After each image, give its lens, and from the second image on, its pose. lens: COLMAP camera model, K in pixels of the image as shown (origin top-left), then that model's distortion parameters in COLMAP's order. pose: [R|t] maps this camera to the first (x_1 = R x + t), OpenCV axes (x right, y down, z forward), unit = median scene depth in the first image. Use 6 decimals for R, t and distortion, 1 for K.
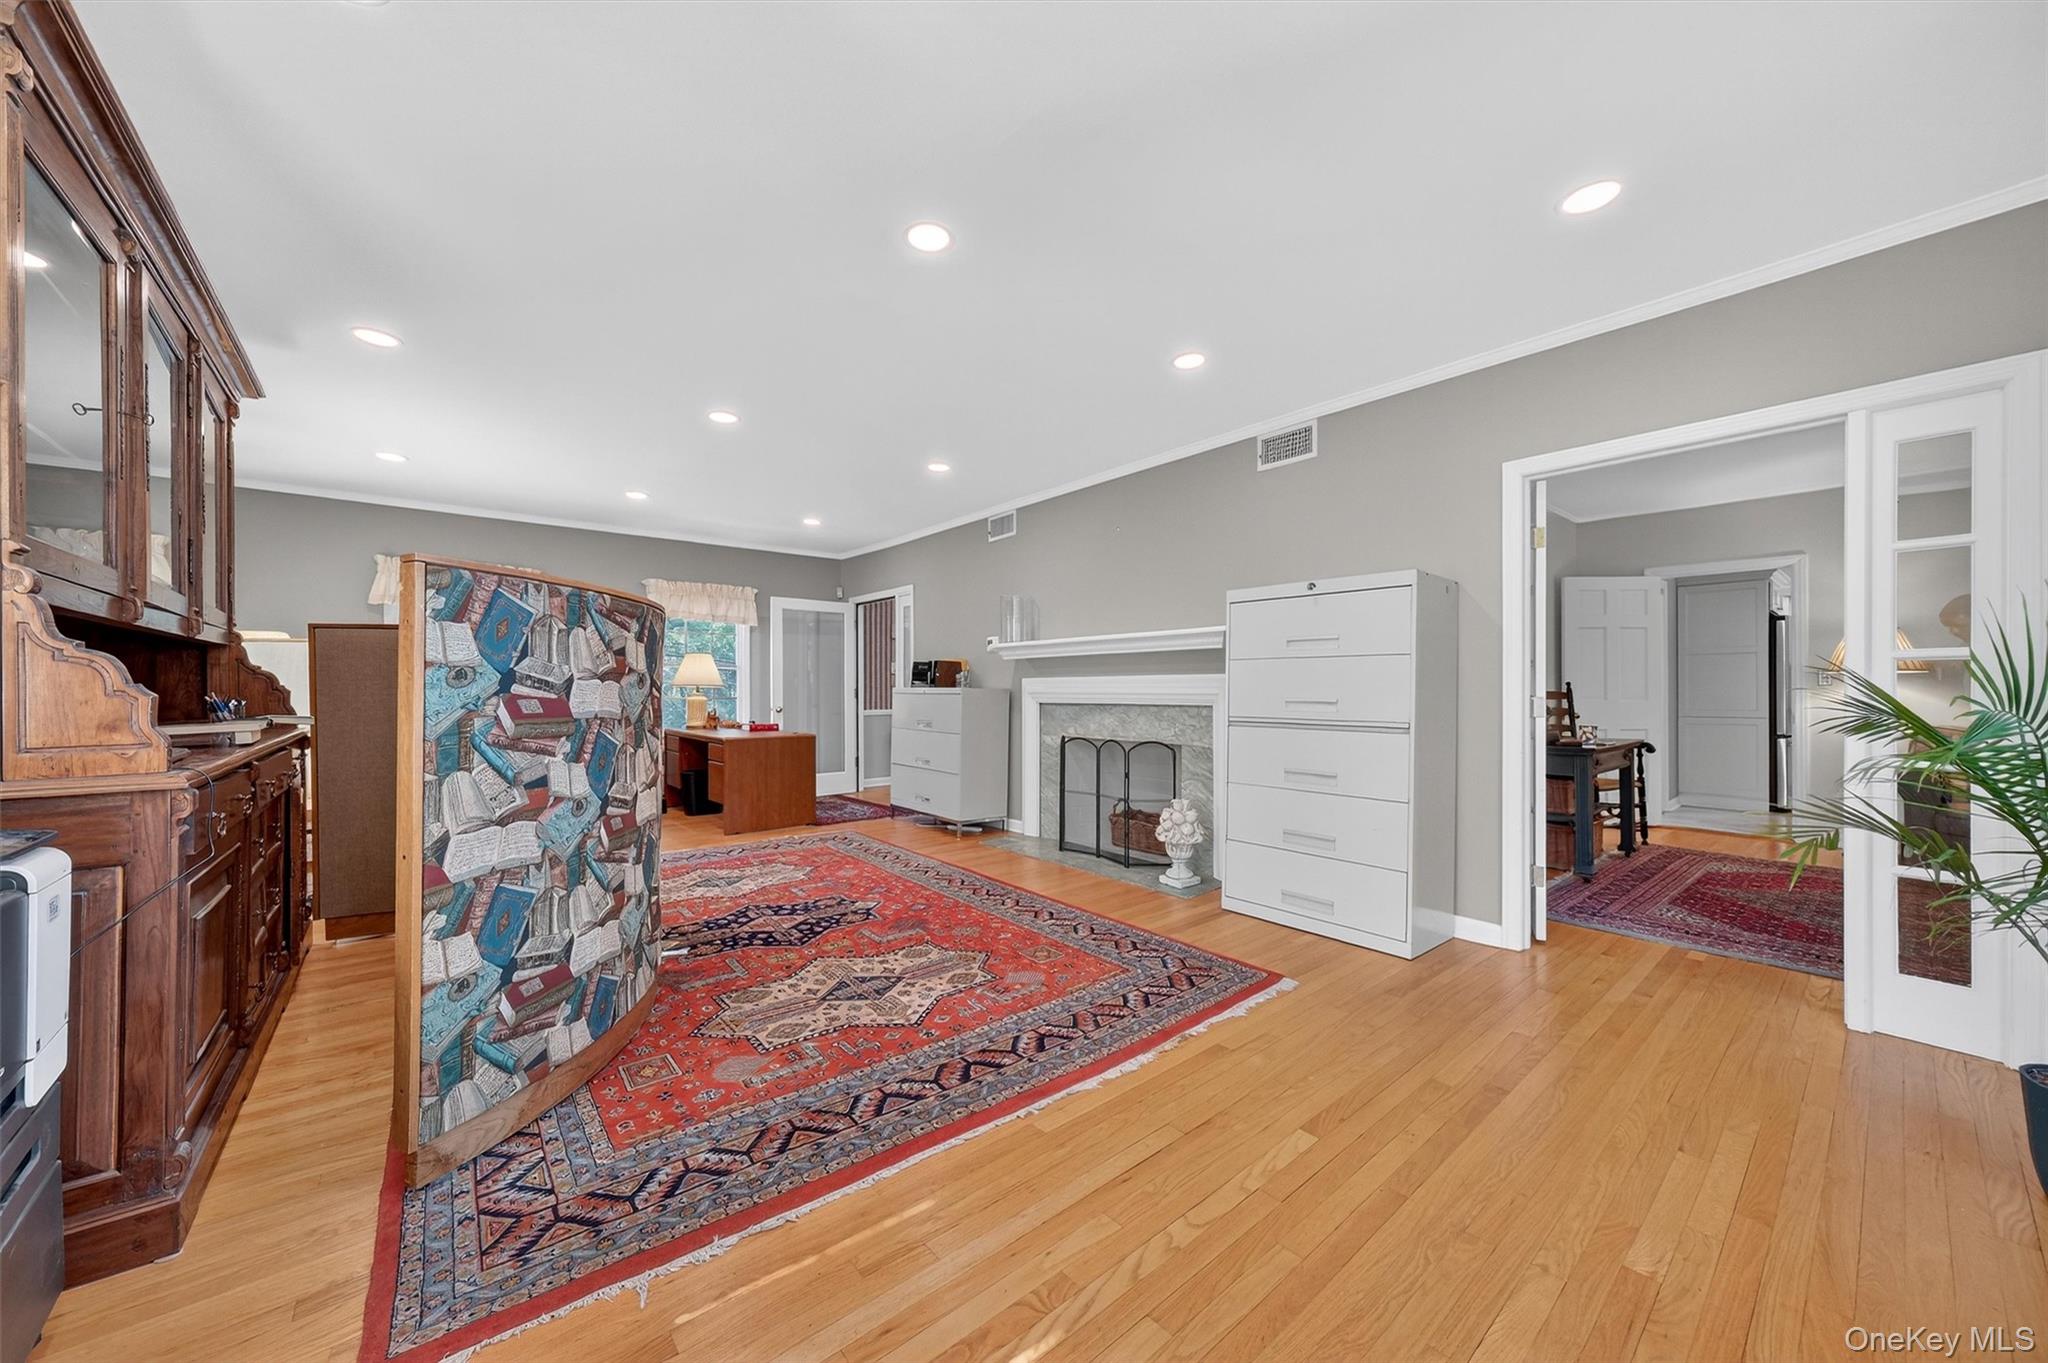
lens RADIAL K [[731.4, 0, 1008.1], [0, 731.4, 682.2], [0, 0, 1]] dist [0.003101, 0.000124]
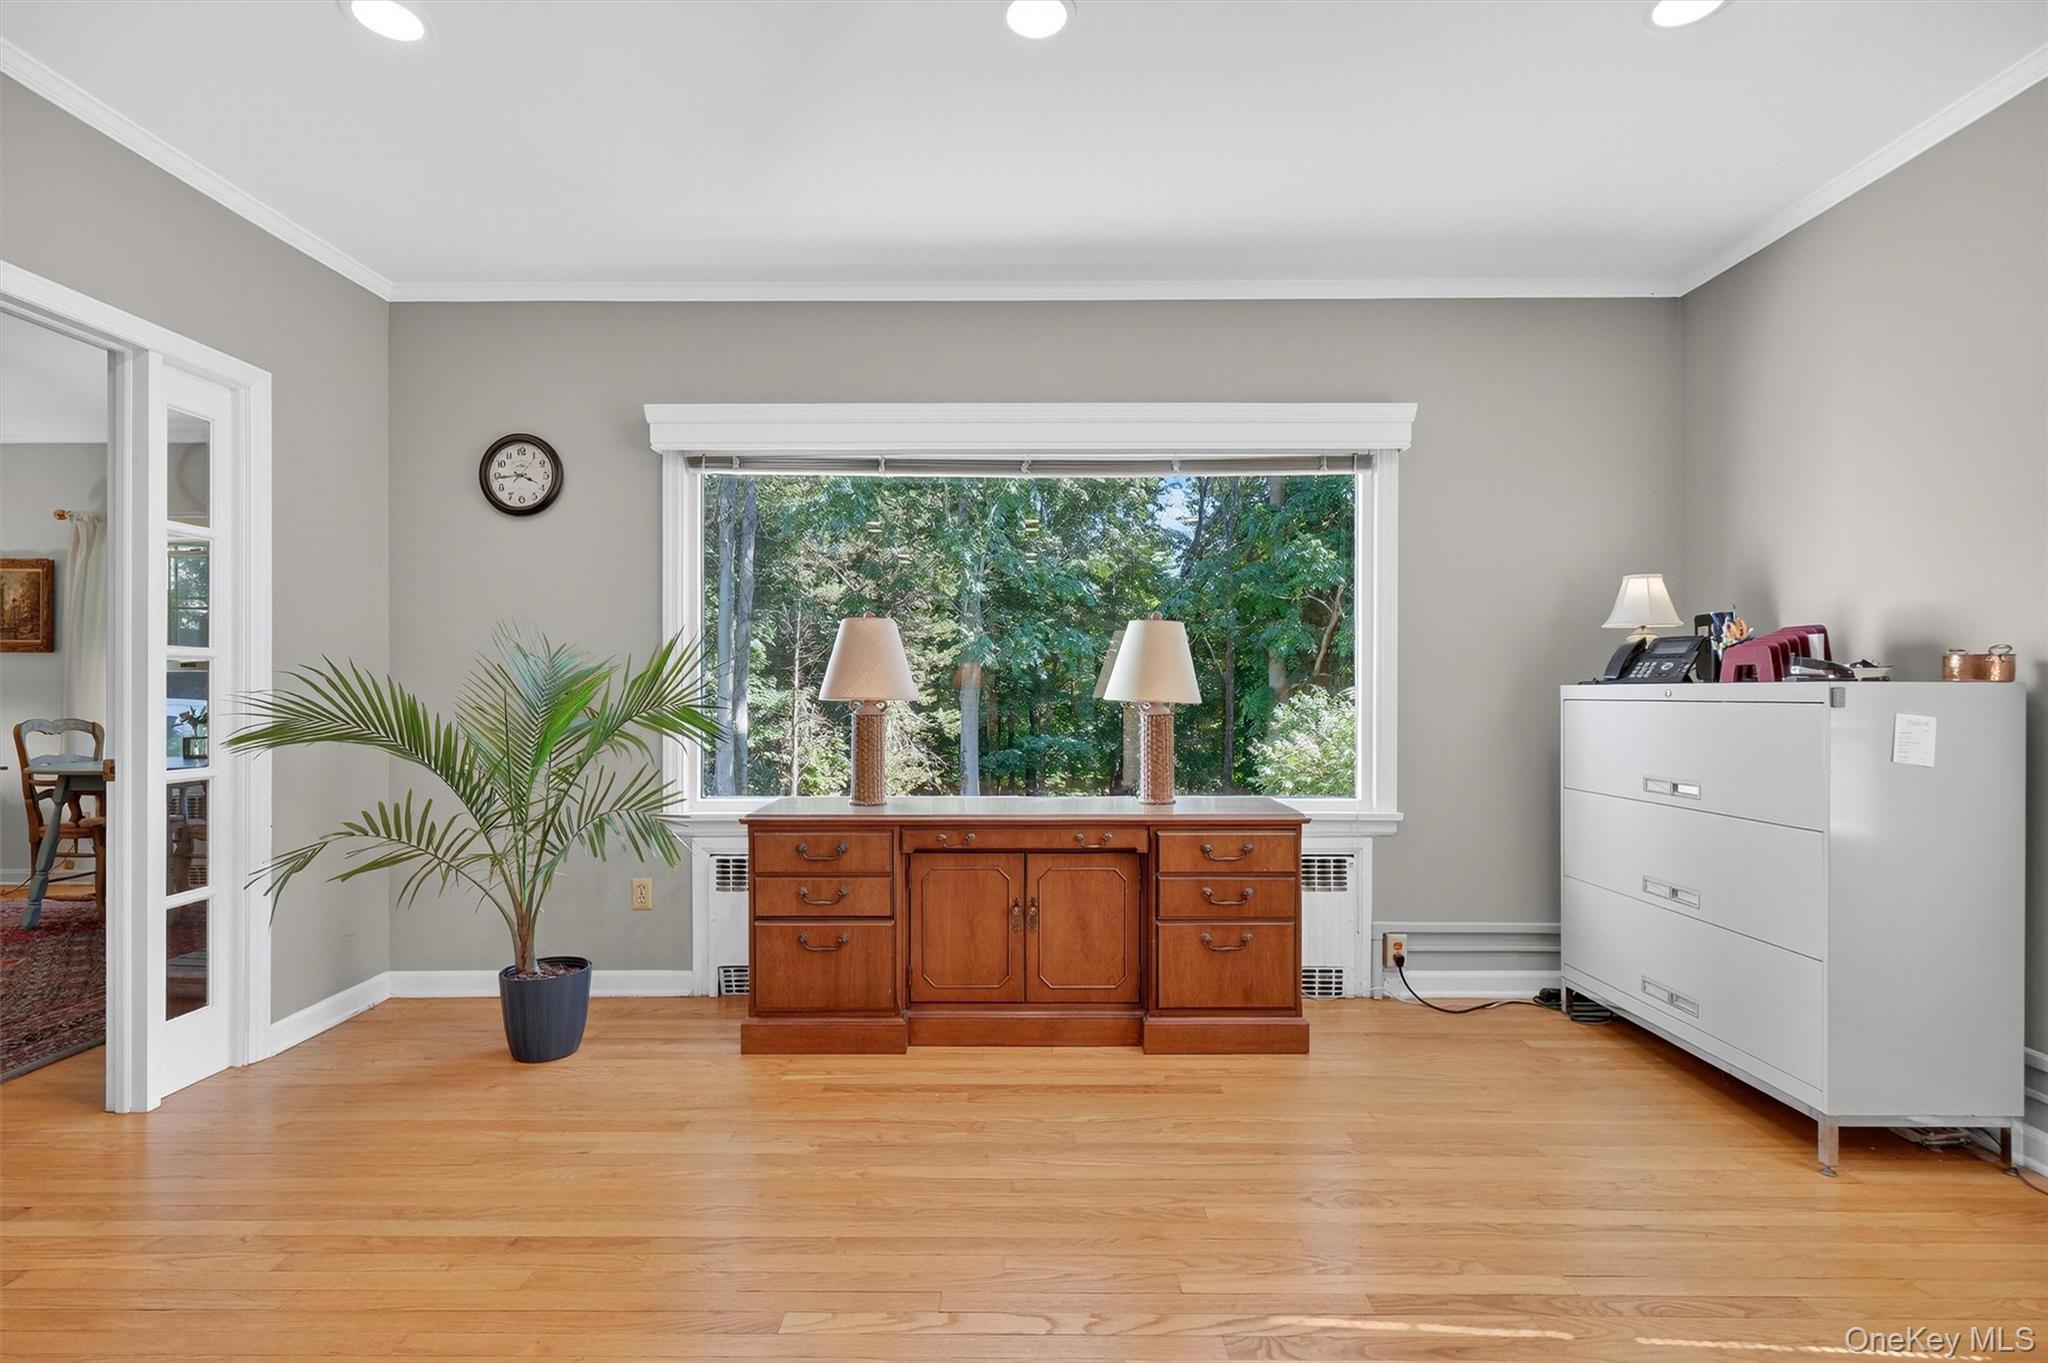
lens RADIAL K [[935.9, 0, 1011.3], [0, 935.9, 687.5], [0, 0, 1]] dist [0.011871, 0.000229]
pose [[-0.770207, 0.001034, 0.637793, -0.182076], [-0.009575, 0.999867, -0.013184, 0.004948], [-0.637722, -0.016261, -0.770095, 0.830406]]
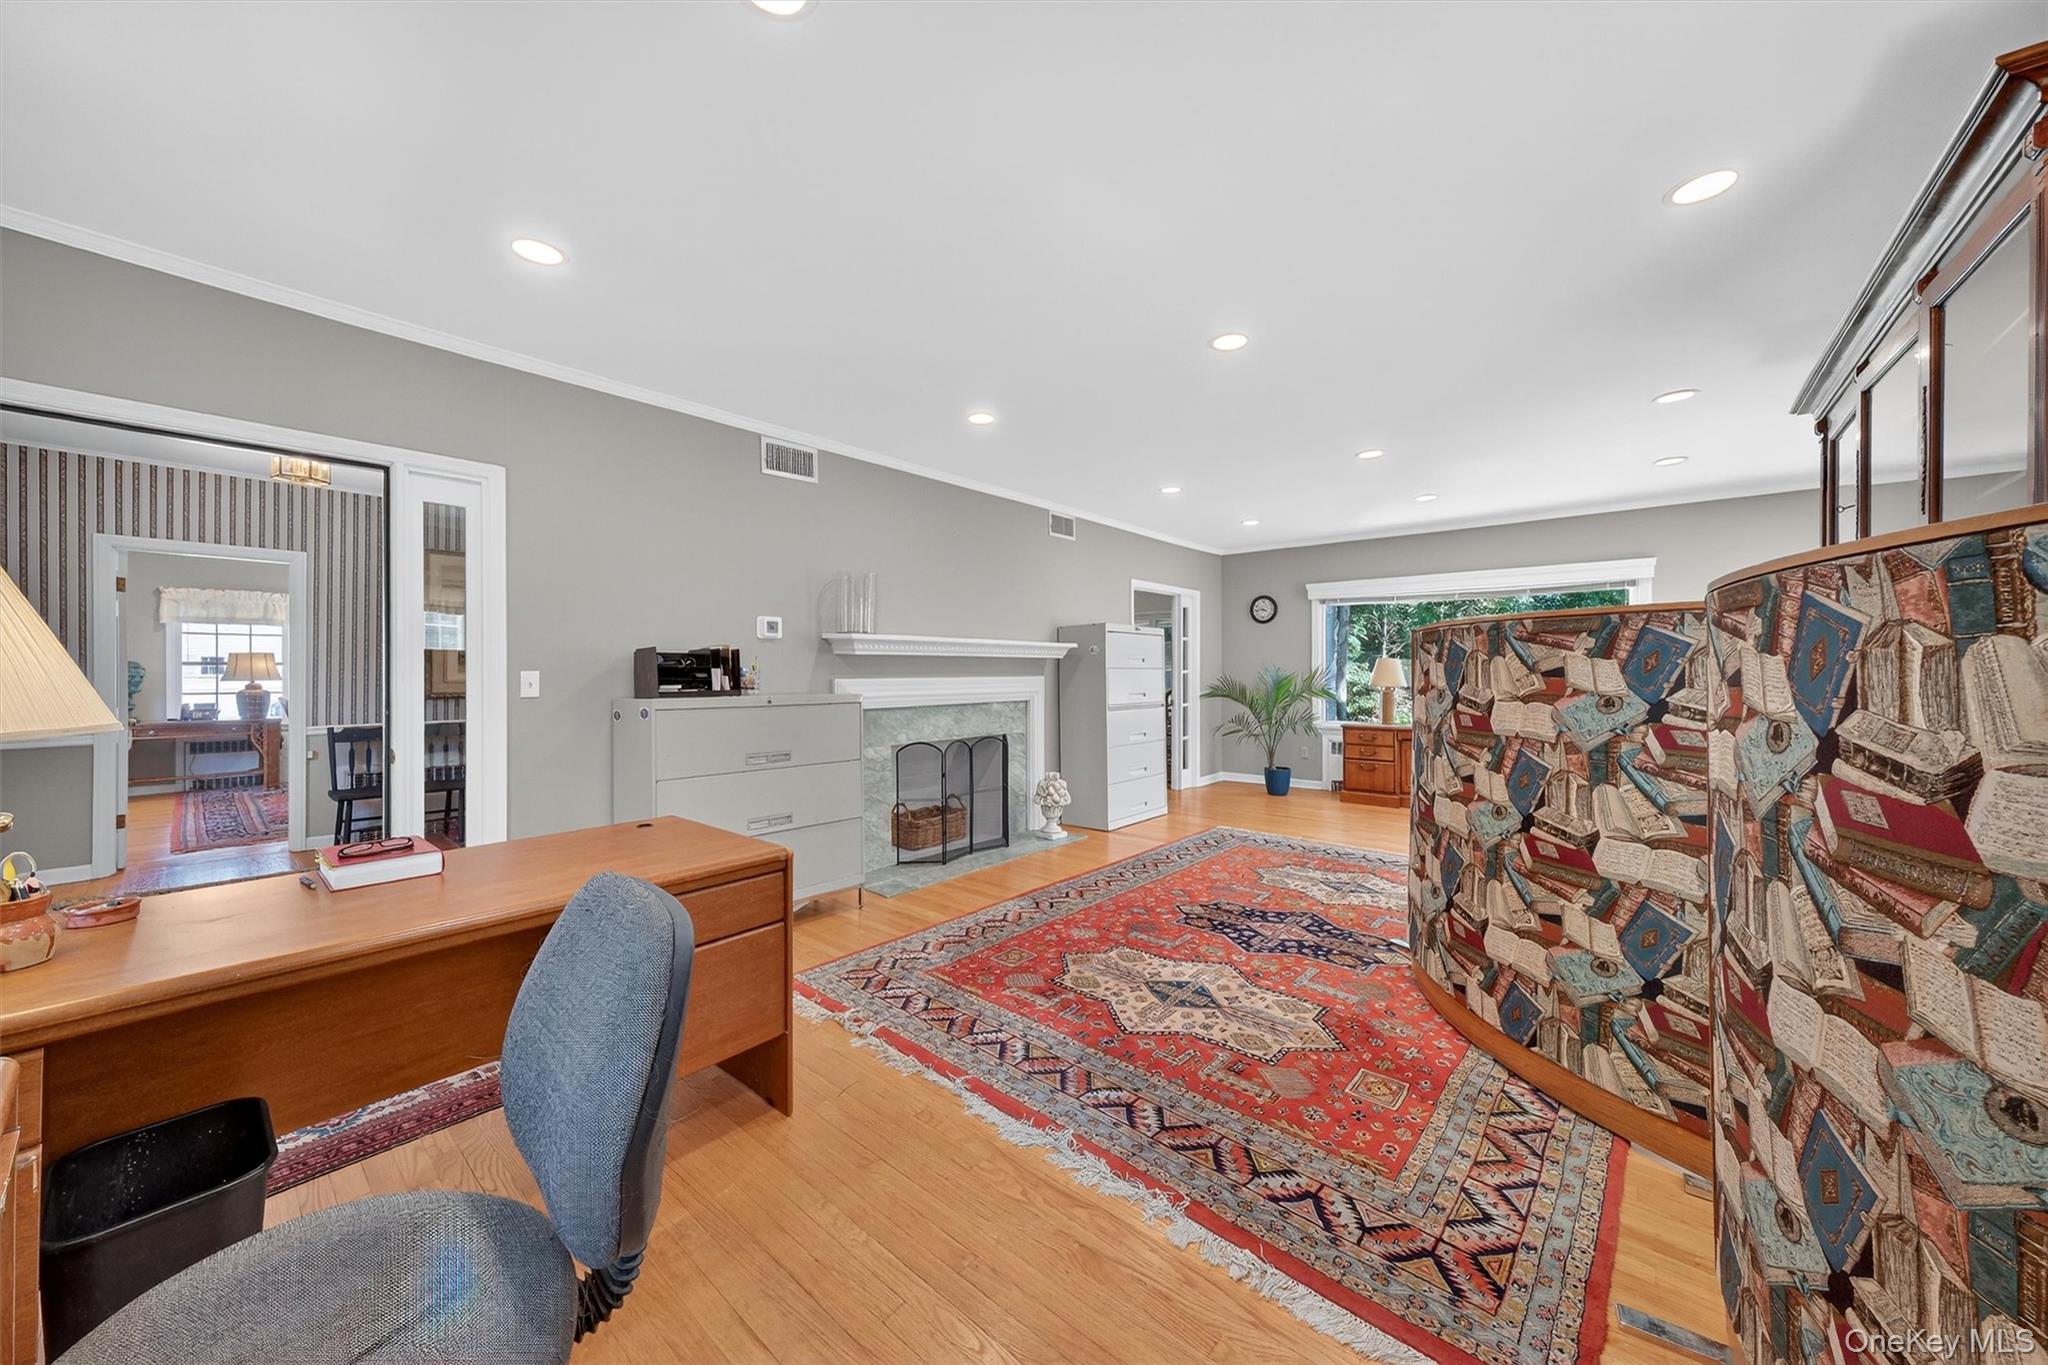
lens RADIAL K [[731.4, 0, 1029.2], [0, 731.4, 677.2], [0, 0, 1]] dist [0.003101, 0.000124]
pose [[-0.192583, -0.011543, 0.981213, -1.255507], [-0.011976, 0.999884, 0.009412, -0.027547], [-0.981208, -0.009939, -0.192699, 1.556078]]
